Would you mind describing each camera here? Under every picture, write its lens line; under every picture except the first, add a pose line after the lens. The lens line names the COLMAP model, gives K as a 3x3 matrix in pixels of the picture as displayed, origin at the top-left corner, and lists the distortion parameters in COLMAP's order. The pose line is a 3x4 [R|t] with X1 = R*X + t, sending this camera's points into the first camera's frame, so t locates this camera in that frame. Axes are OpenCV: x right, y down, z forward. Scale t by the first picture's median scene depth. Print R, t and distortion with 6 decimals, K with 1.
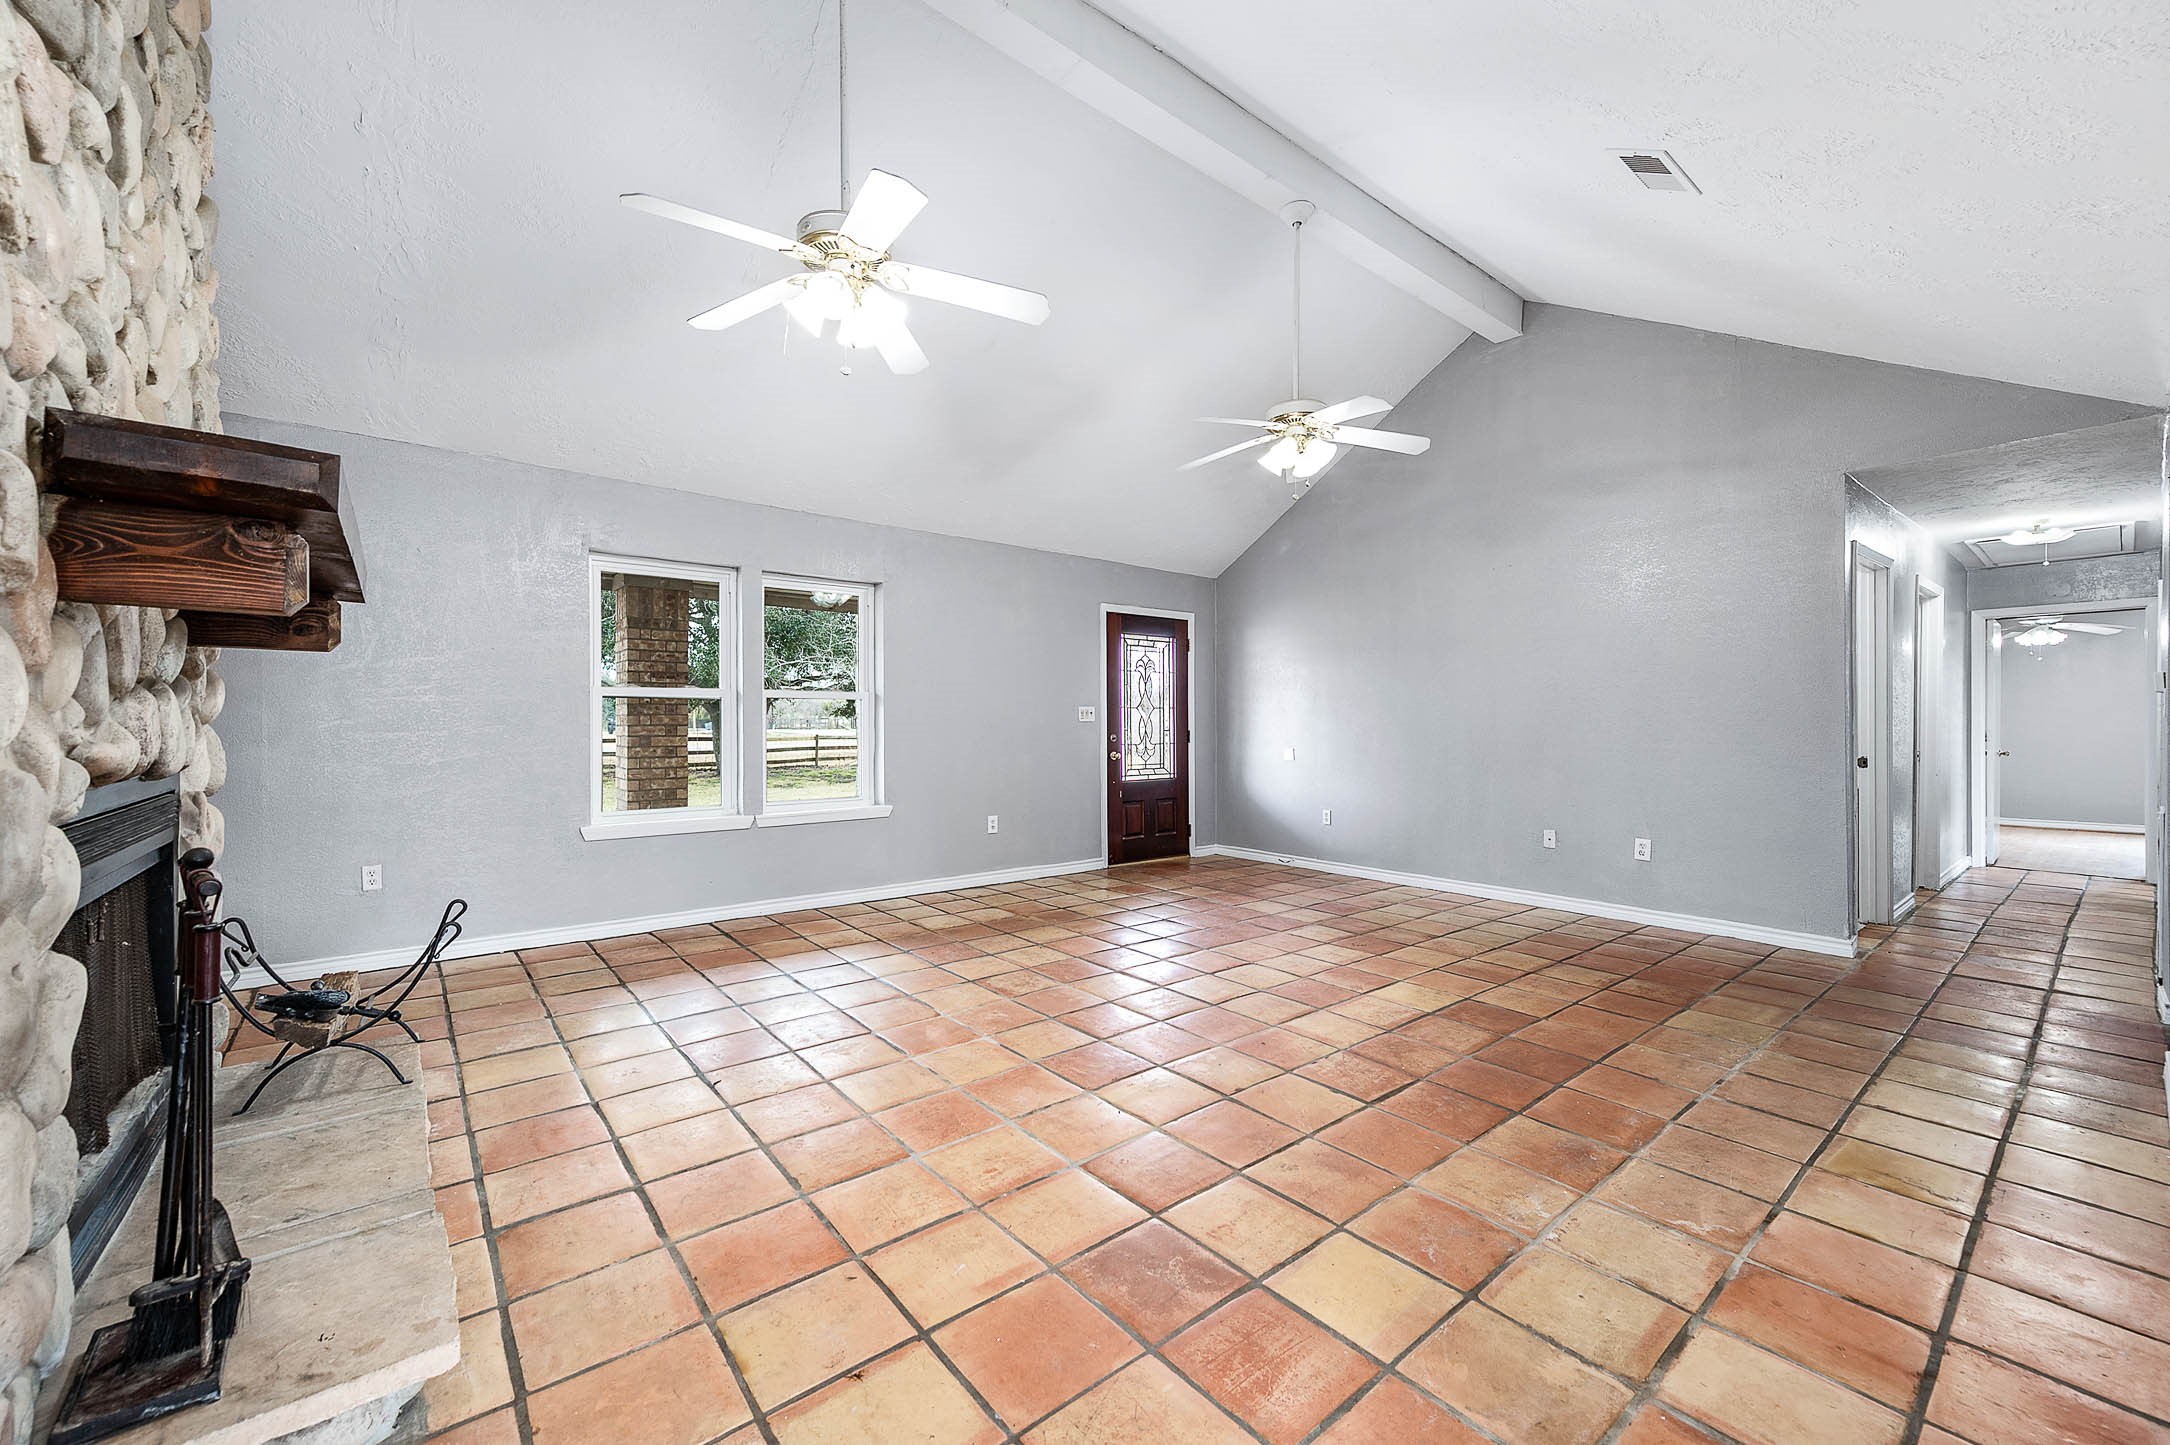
lens RADIAL K [[853.5, 0, 1085.4], [0, 853.5, 722.0], [0, 0, 1]] dist [-0.001072, 0.000014]
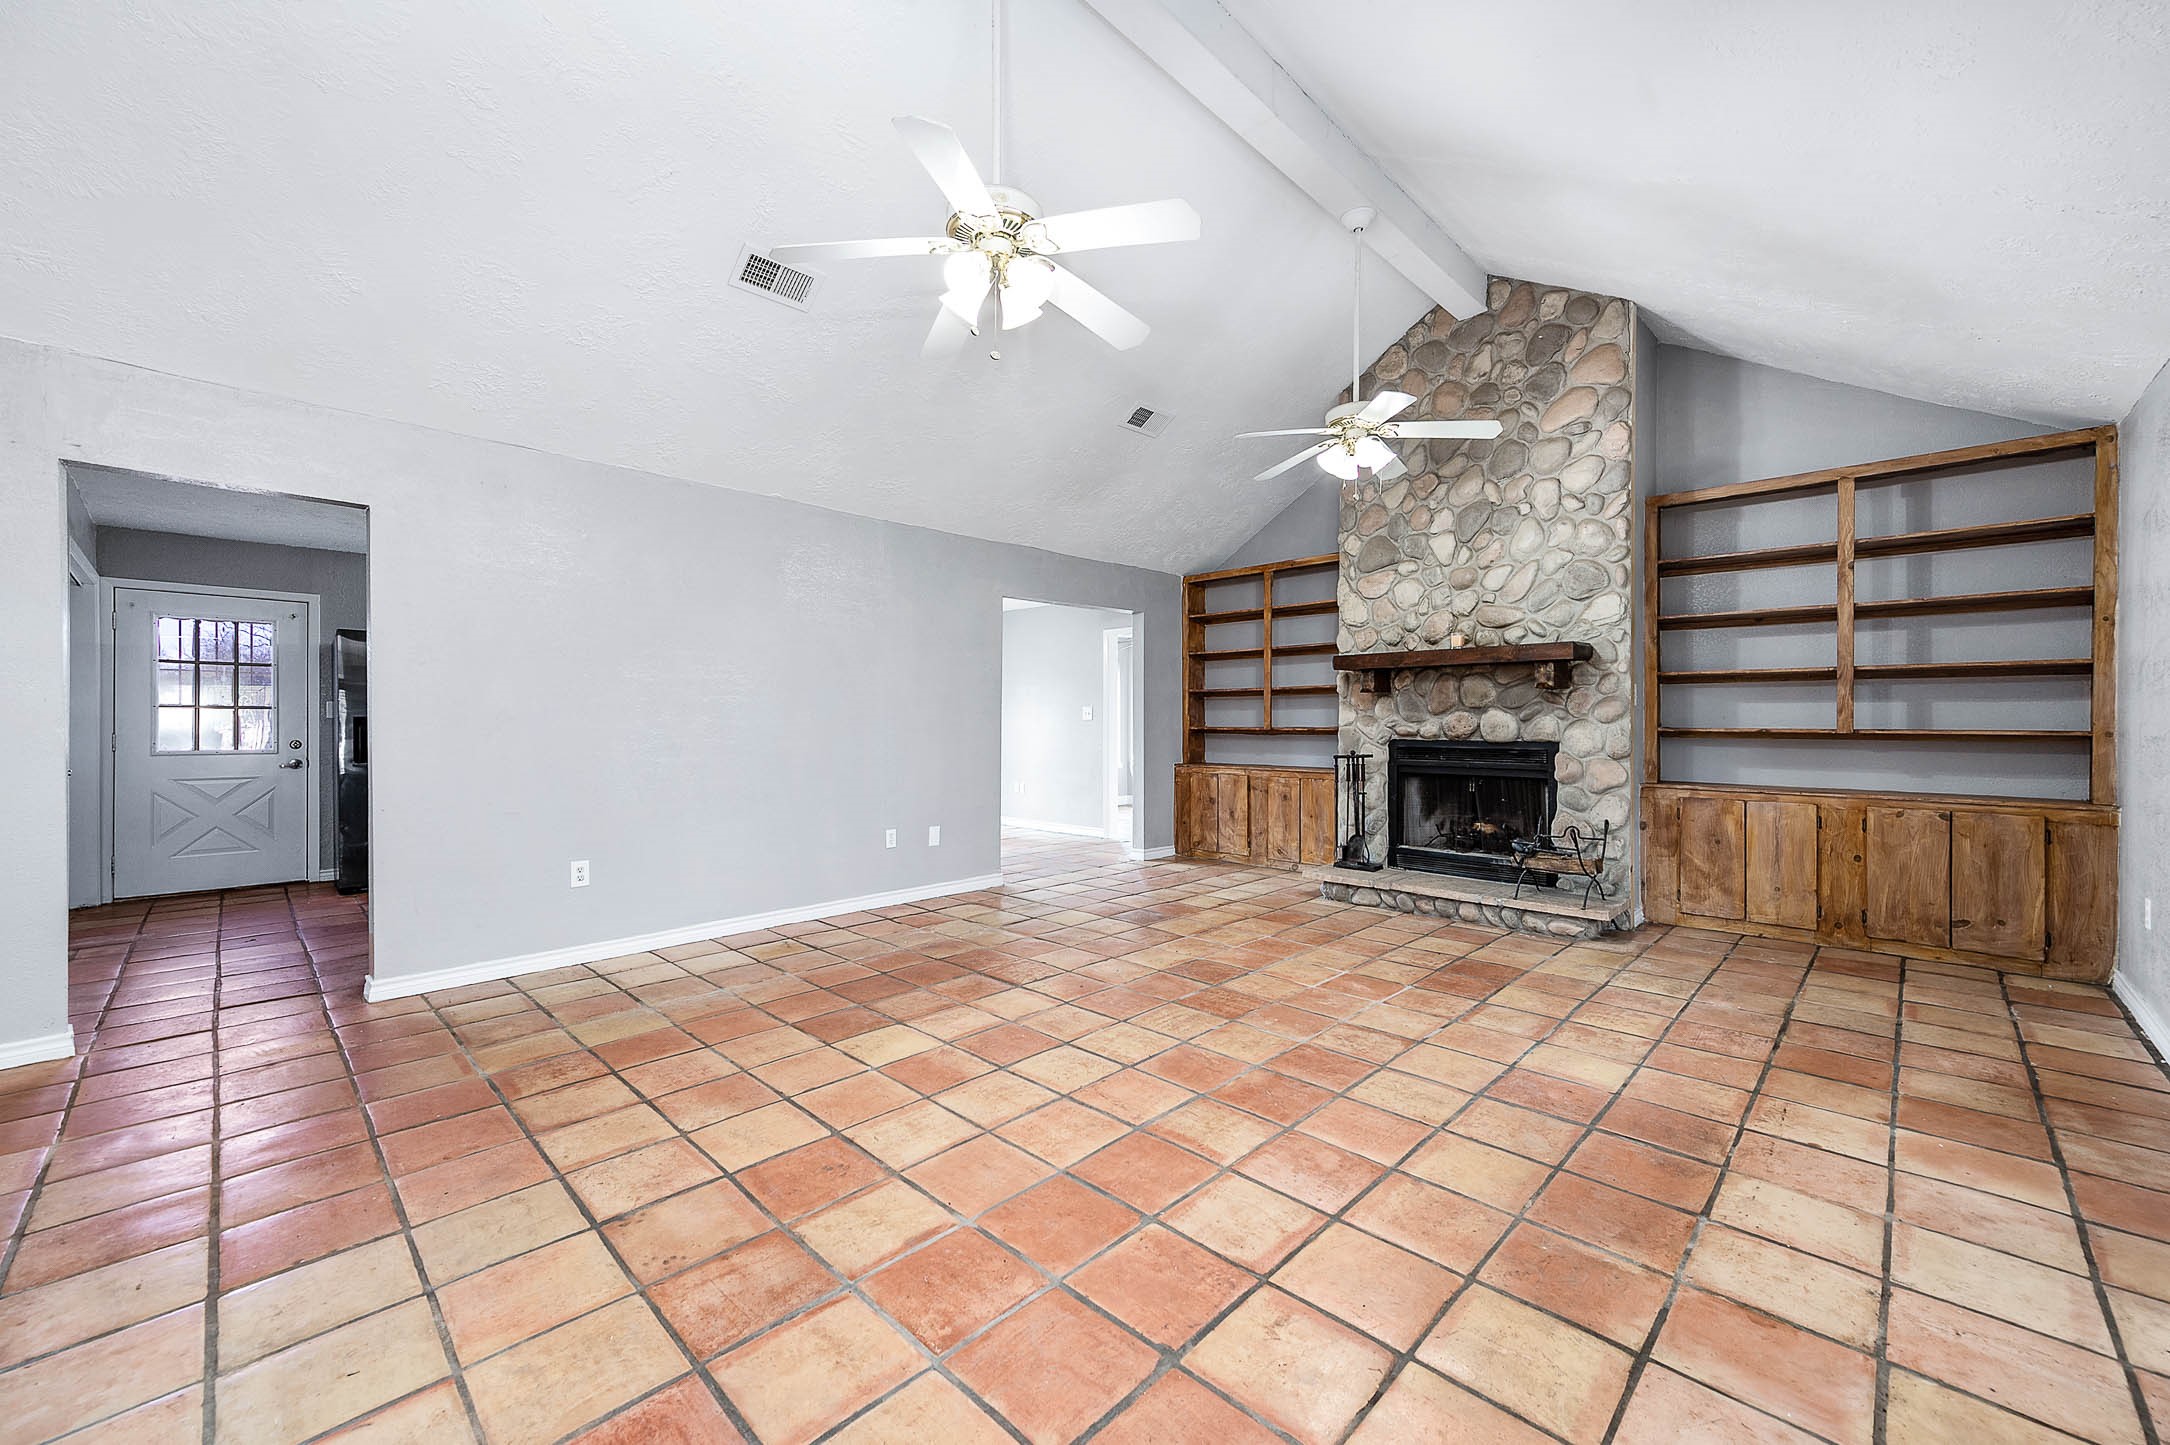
lens RADIAL K [[853.5, 0, 1087.3], [0, 853.5, 720.4], [0, 0, 1]] dist [-0.001072, 0.000014]
pose [[-0.993686, 0.001117, -0.112196, 0.307106], [0.001196, 0.999999, -0.000634, 0.000529], [0.112195, -0.000764, -0.993686, 2.014631]]
